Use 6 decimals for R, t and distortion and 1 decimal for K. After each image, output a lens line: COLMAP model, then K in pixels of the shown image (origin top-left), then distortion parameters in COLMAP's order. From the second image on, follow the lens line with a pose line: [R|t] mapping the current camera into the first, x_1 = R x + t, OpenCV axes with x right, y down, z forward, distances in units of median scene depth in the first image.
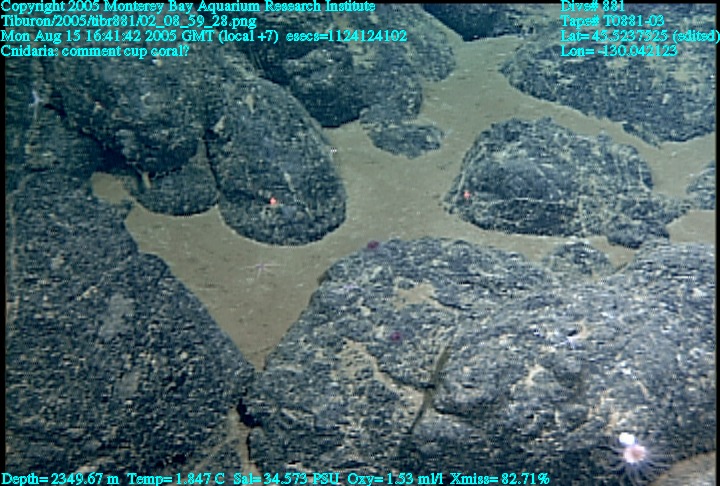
lens RADIAL K [[1998.6, 0, 356.6], [0, 1998.6, 243.5], [0, 0, 1]] dist [0.250577, 0.000000]
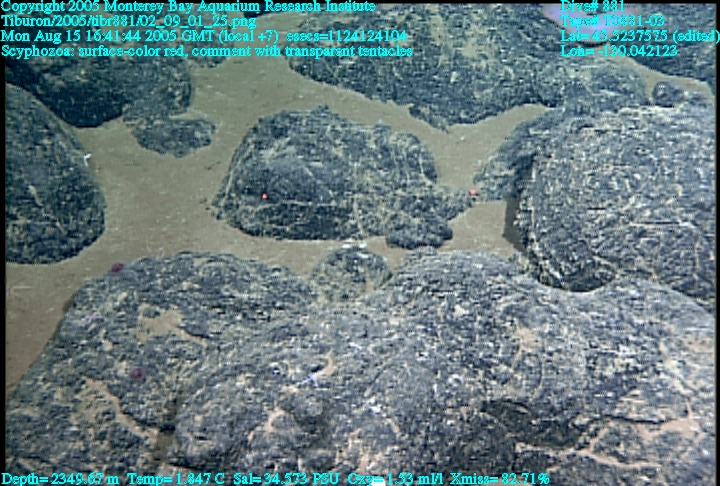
lens RADIAL K [[1998.6, 0, 361.7], [0, 1998.6, 242.5], [0, 0, 1]] dist [0.250577, 0.000000]
pose [[0.998291, -0.052954, 0.024705, 0.100541], [0.051727, 0.997511, 0.047912, -0.050468], [-0.027181, -0.046552, 0.998546, 0.091582]]
